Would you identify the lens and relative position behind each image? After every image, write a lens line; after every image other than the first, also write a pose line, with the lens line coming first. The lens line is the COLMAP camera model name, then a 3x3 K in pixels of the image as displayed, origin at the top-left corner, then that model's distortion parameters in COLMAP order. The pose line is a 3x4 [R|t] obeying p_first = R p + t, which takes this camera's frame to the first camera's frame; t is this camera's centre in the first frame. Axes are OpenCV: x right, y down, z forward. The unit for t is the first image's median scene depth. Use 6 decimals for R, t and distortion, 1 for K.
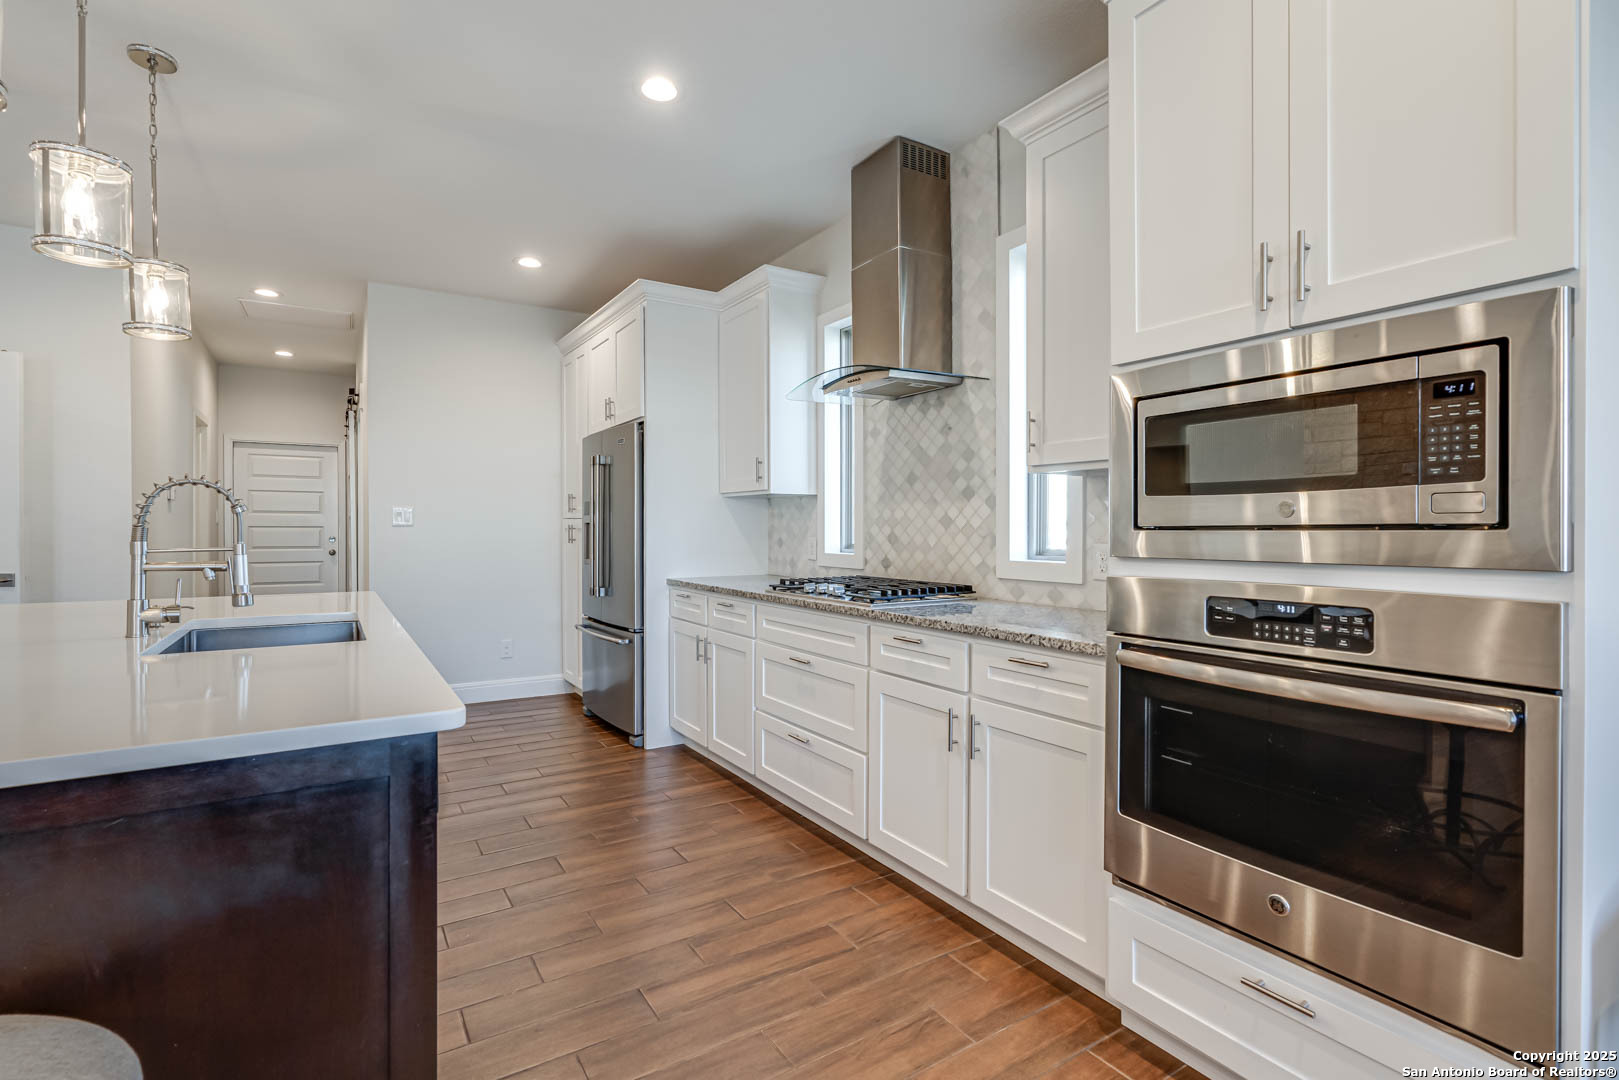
lens RADIAL K [[750.5, 0, 793.8], [0, 750.5, 533.1], [0, 0, 1]] dist [-0.003187, 0.000337]
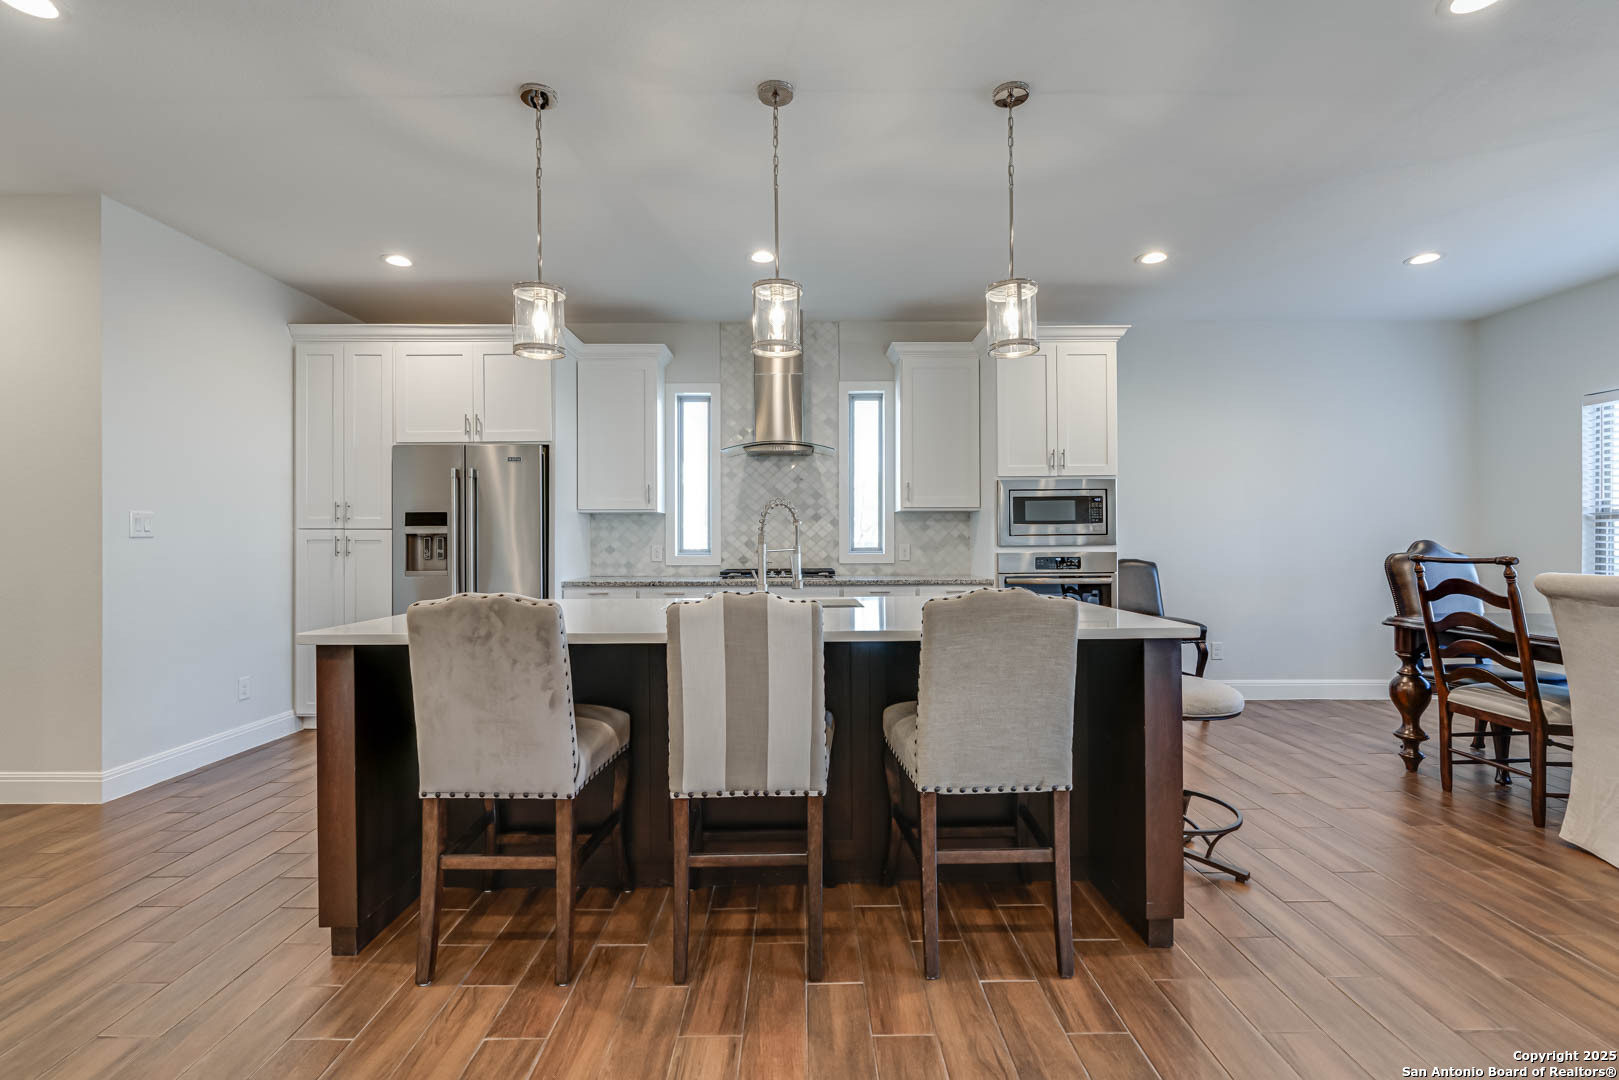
lens RADIAL K [[729.1, 0, 803.4], [0, 729.1, 538.1], [0, 0, 1]] dist [-0.005465, 0.000219]
pose [[0.526082, -0.001253, 0.850433, -1.181435], [0.012078, 0.999909, -0.005999, 0.005530], [-0.850348, 0.013427, 0.526050, 0.111173]]
